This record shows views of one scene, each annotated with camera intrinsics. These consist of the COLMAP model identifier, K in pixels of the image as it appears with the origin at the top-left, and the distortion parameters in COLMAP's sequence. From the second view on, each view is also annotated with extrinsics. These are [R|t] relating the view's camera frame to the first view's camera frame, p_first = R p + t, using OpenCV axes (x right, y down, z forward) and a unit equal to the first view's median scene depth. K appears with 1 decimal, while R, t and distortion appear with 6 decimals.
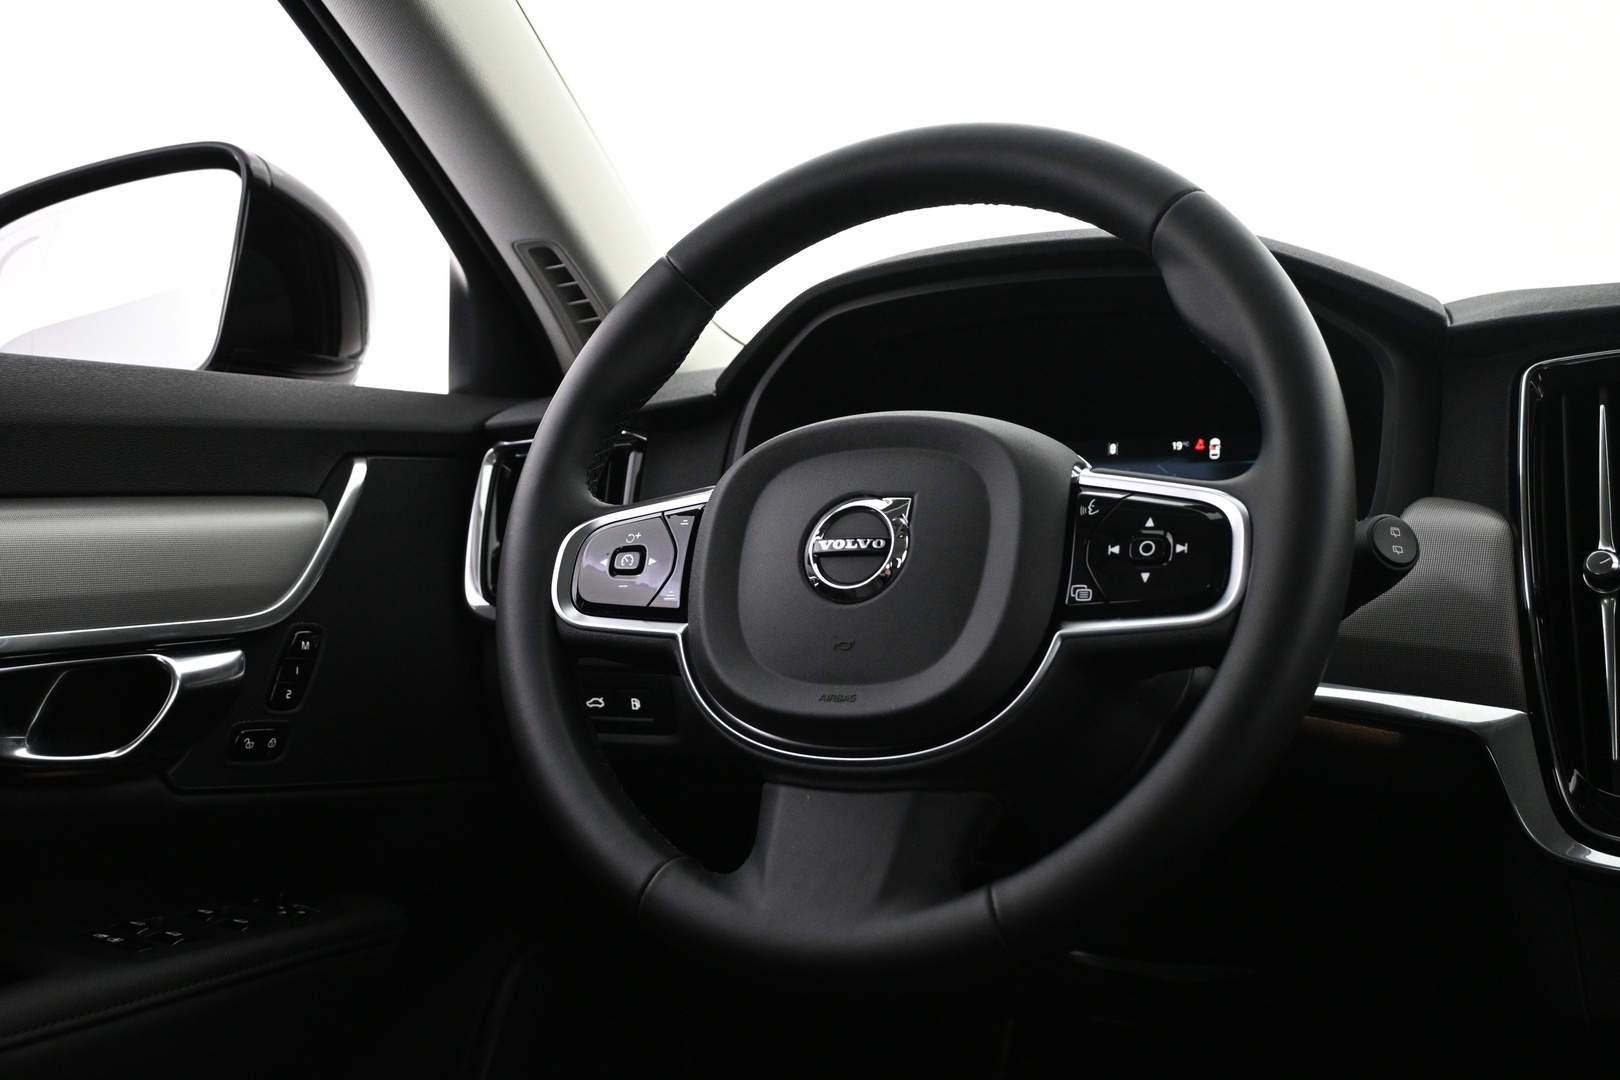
lens RADIAL K [[1705.5, 0, 816.6], [0, 1705.5, 536.4], [0, 0, 1]] dist [0.024532, 0.000000]
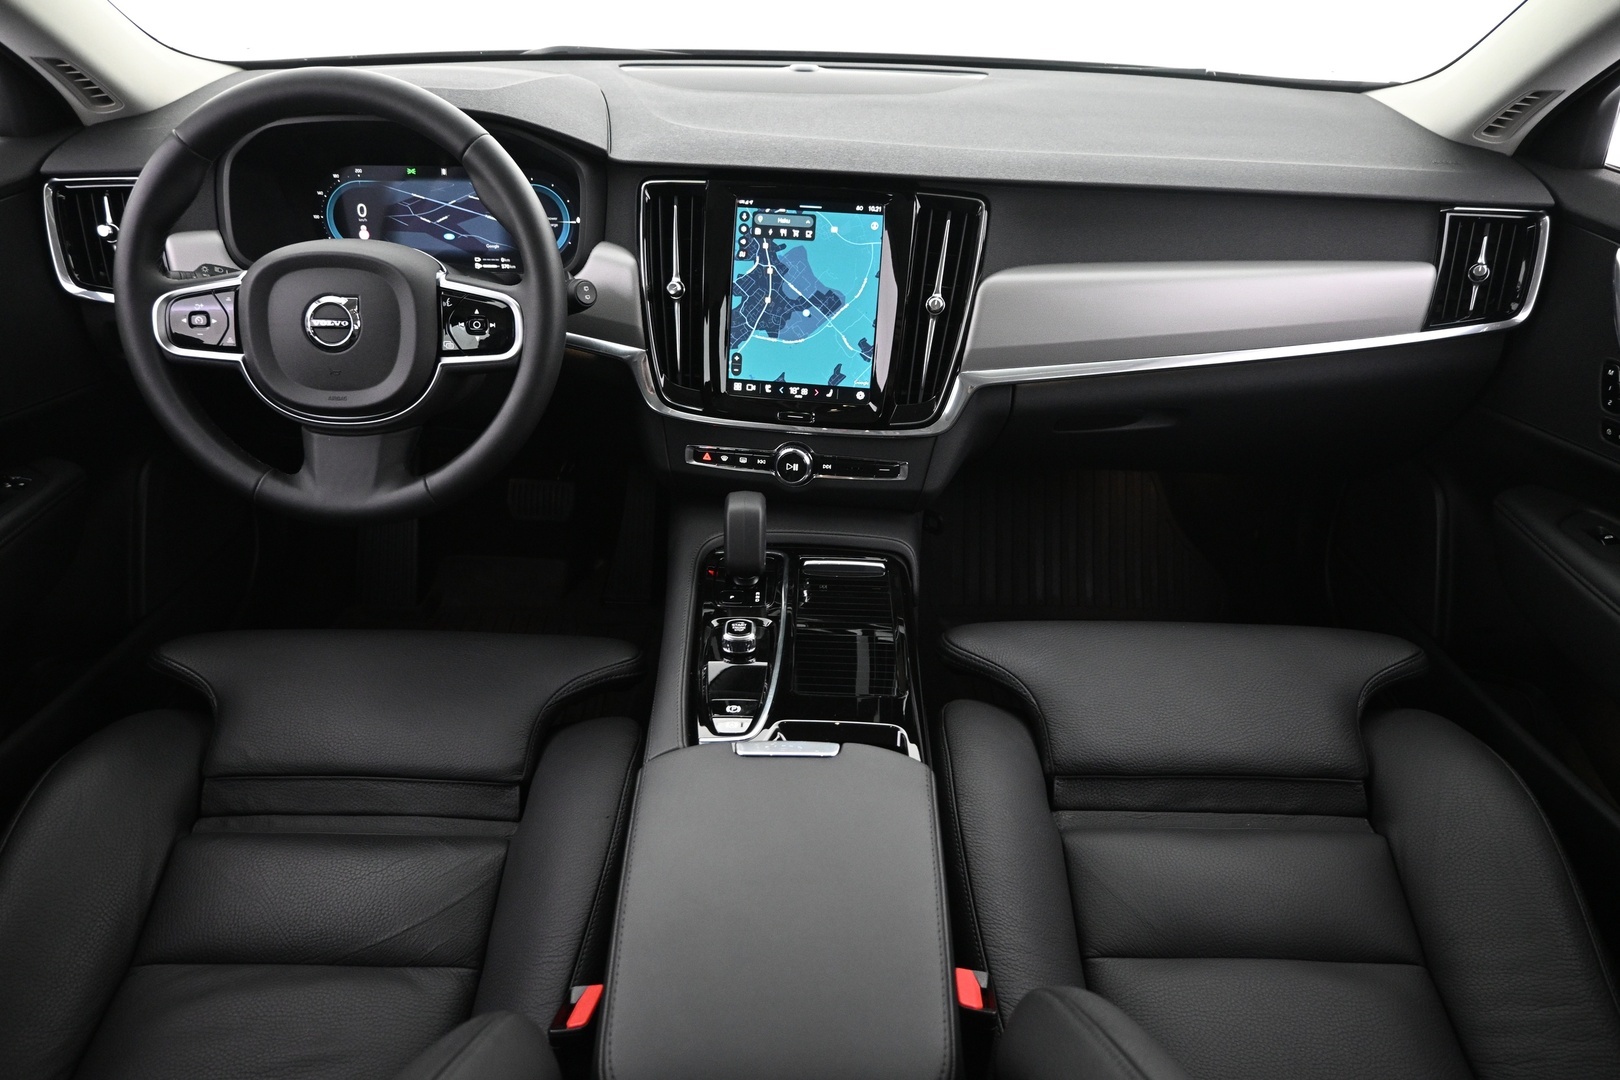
lens RADIAL K [[1152.4, 0, 809.1], [0, 1152.4, 543.4], [0, 0, 1]] dist [-0.007976, 0.003762]
pose [[0.893944, -0.193234, 0.404382, -0.075266], [-0.042433, 0.861733, 0.505584, -0.487614], [-0.446165, -0.469123, 0.762142, -0.435763]]
